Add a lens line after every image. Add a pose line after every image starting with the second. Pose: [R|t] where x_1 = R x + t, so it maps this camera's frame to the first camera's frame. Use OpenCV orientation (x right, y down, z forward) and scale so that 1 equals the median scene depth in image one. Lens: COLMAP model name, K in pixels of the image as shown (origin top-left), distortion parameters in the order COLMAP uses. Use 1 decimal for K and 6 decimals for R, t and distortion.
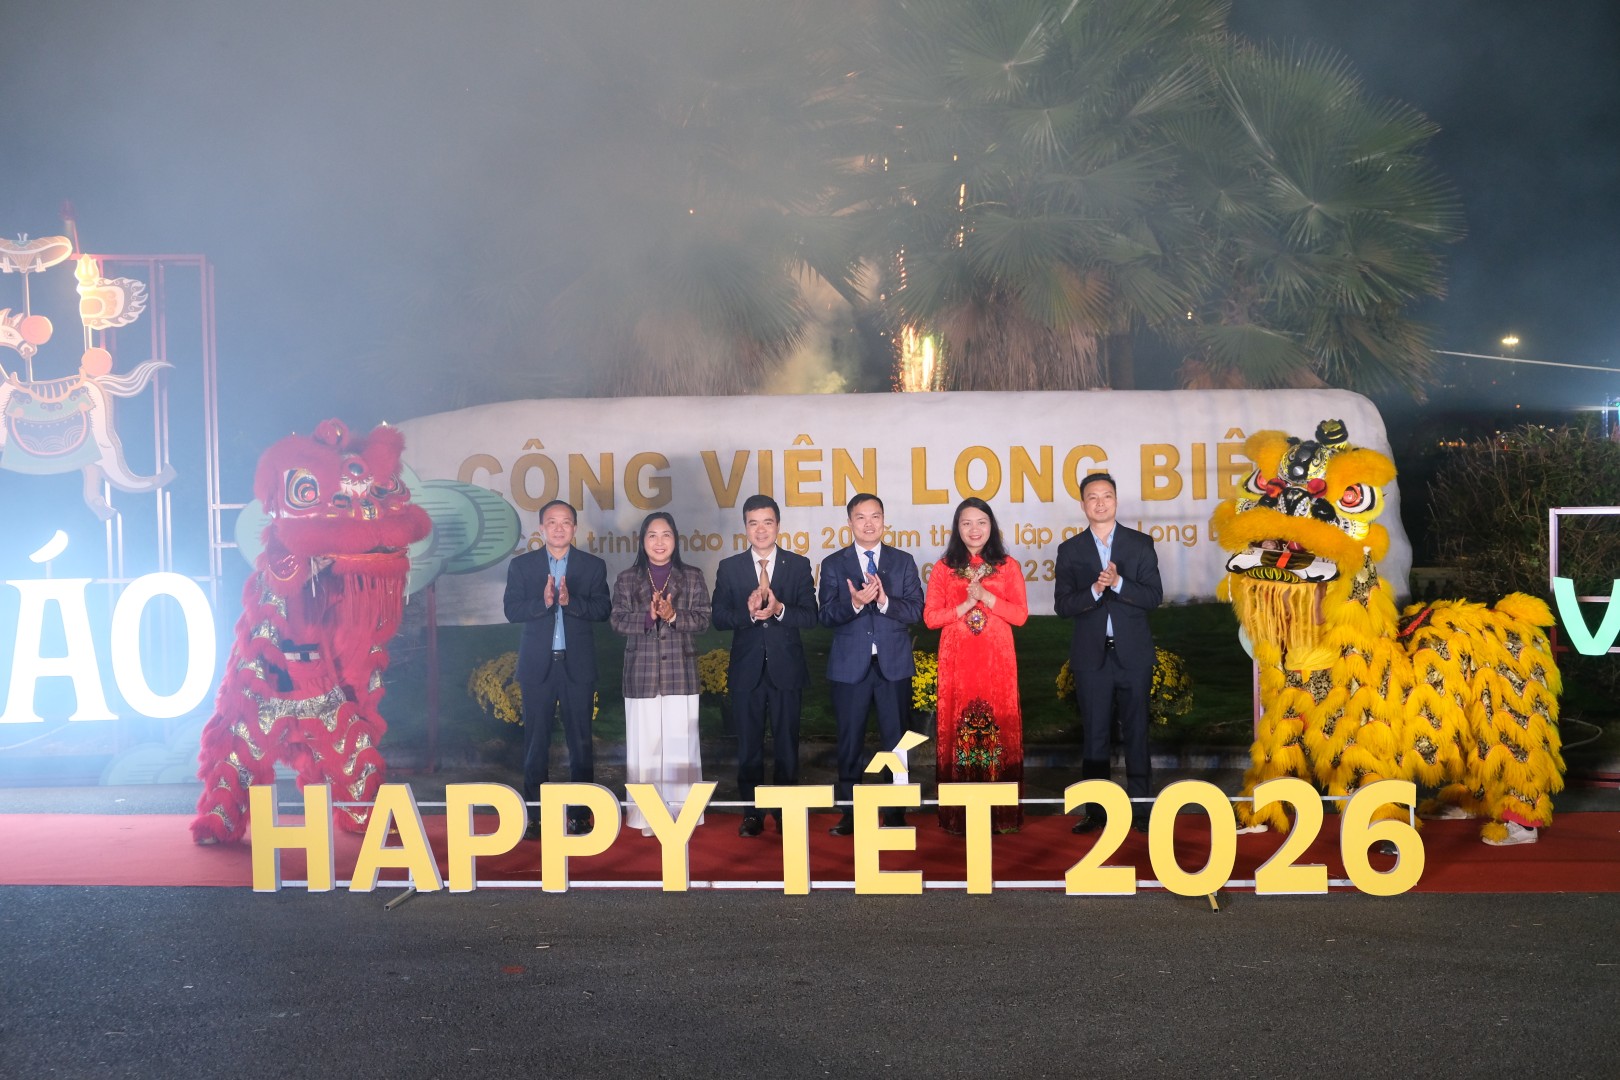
lens RADIAL K [[2136.0, 0, 814.4], [0, 2136.0, 543.8], [0, 0, 1]] dist [-0.024884, 0.000000]
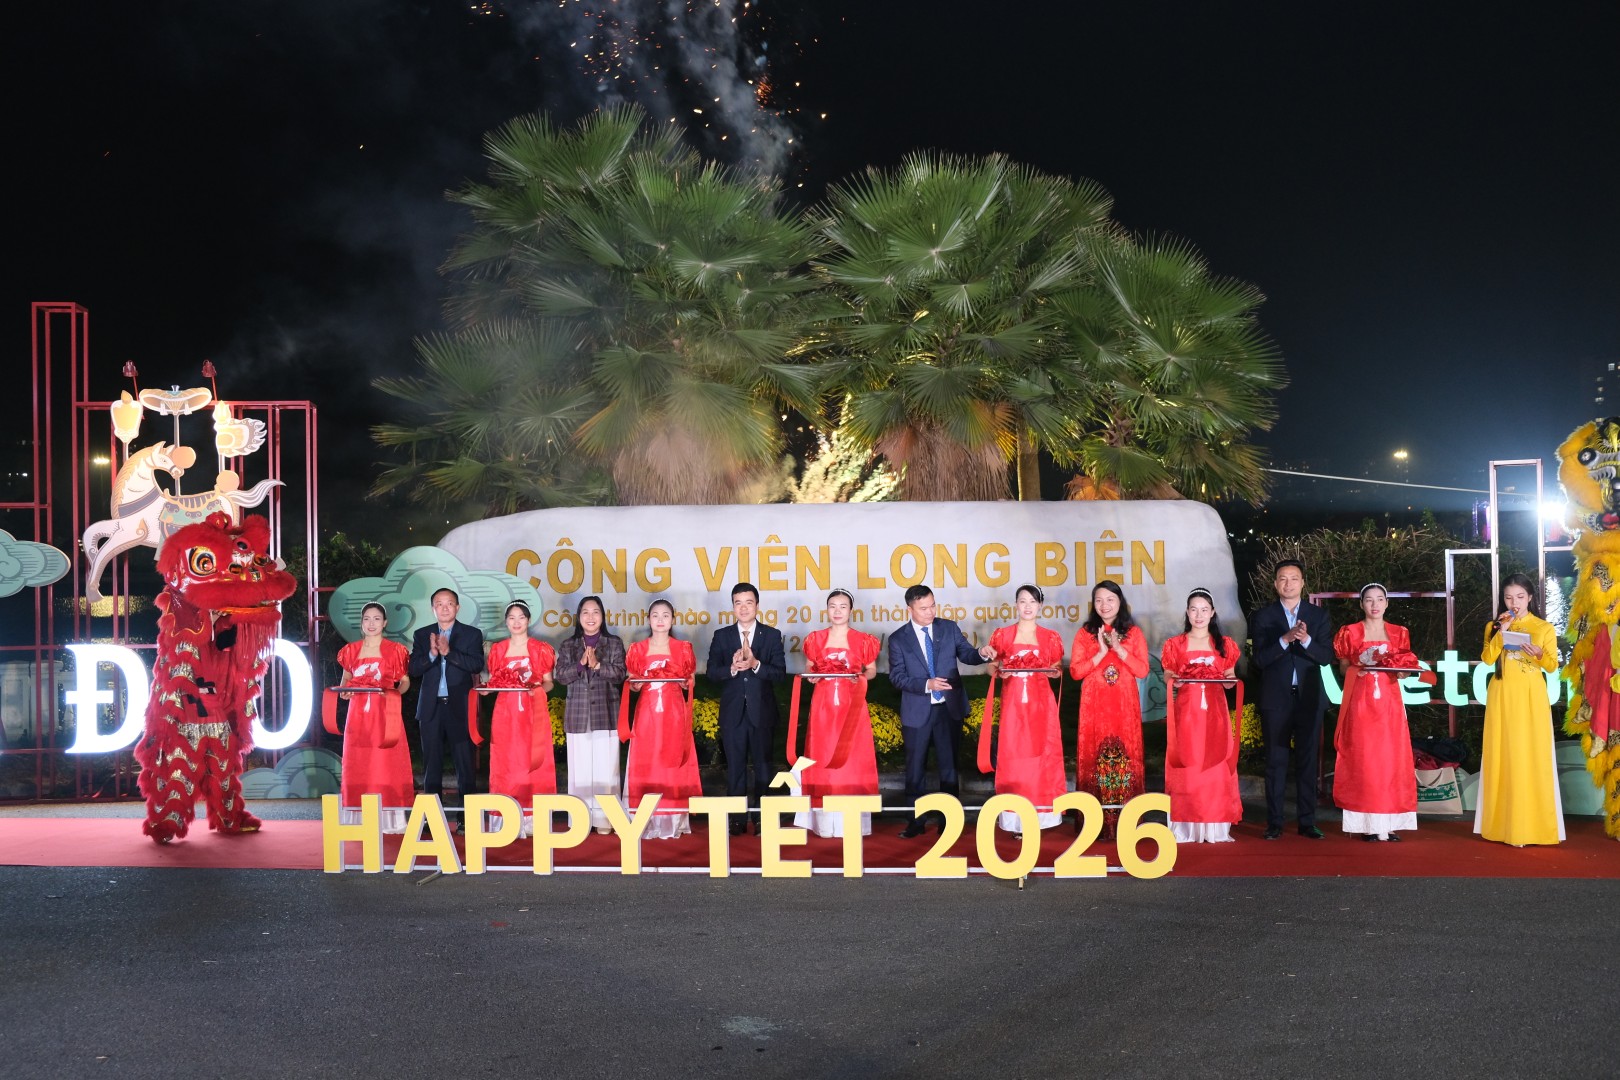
lens RADIAL K [[1732.2, 0, 803.1], [0, 1732.2, 524.6], [0, 0, 1]] dist [-0.065710, 0.000000]
pose [[0.999912, 0.001490, -0.013153, 0.057739], [-0.002203, 0.998519, -0.054367, -0.000313], [0.013053, 0.054392, 0.998434, -0.107952]]
